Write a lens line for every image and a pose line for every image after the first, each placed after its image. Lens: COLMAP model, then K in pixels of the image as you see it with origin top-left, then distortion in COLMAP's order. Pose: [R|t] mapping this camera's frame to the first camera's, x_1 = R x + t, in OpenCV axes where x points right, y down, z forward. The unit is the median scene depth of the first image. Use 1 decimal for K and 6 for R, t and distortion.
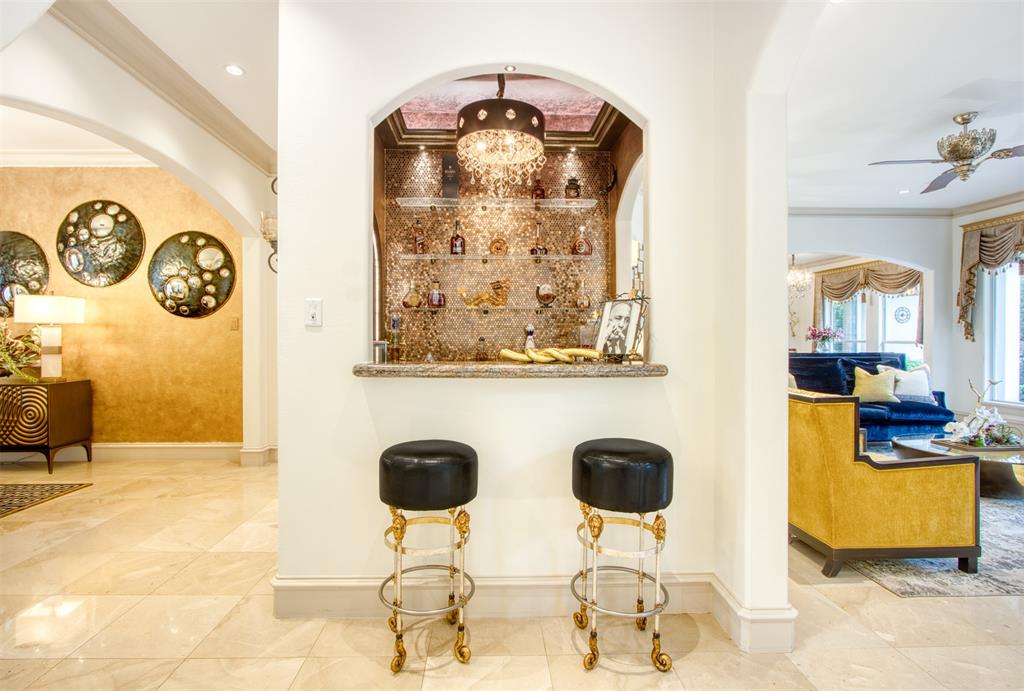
lens RADIAL K [[480.9, 0, 508.4], [0, 480.9, 342.4], [0, 0, 1]] dist [-0.017276, -0.000238]
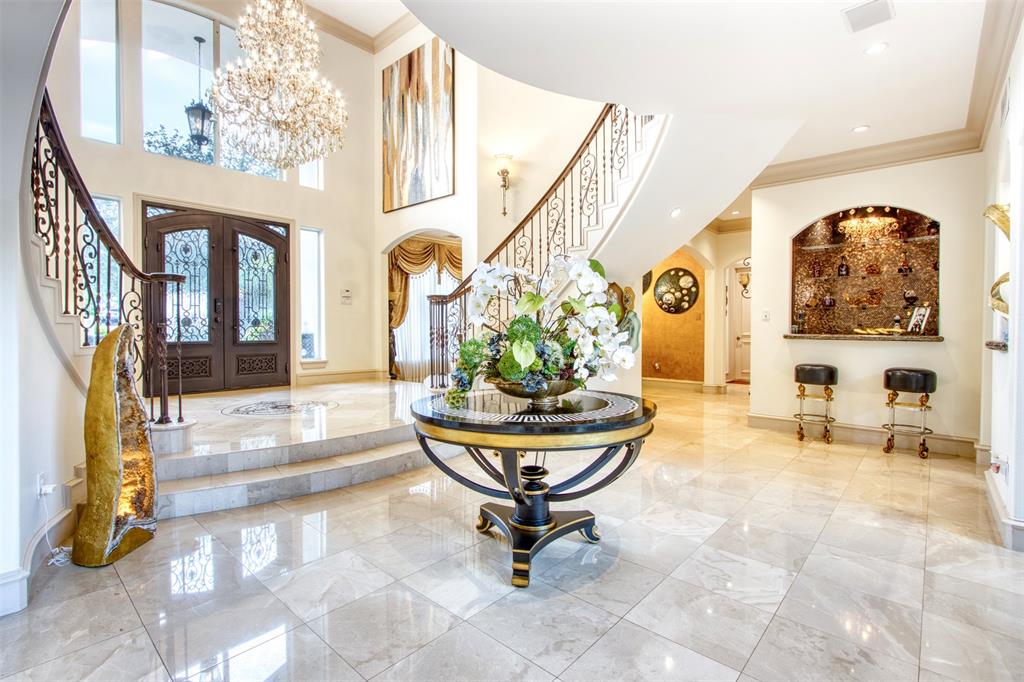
lens RADIAL K [[480.9, 0, 483.8], [0, 480.9, 333.3], [0, 0, 1]] dist [-0.017276, -0.000238]
pose [[0.689786, 0.013292, -0.723891, 0.234632], [-0.007866, 0.999910, 0.010865, 0.013934], [0.723970, -0.001800, 0.689829, -1.065421]]
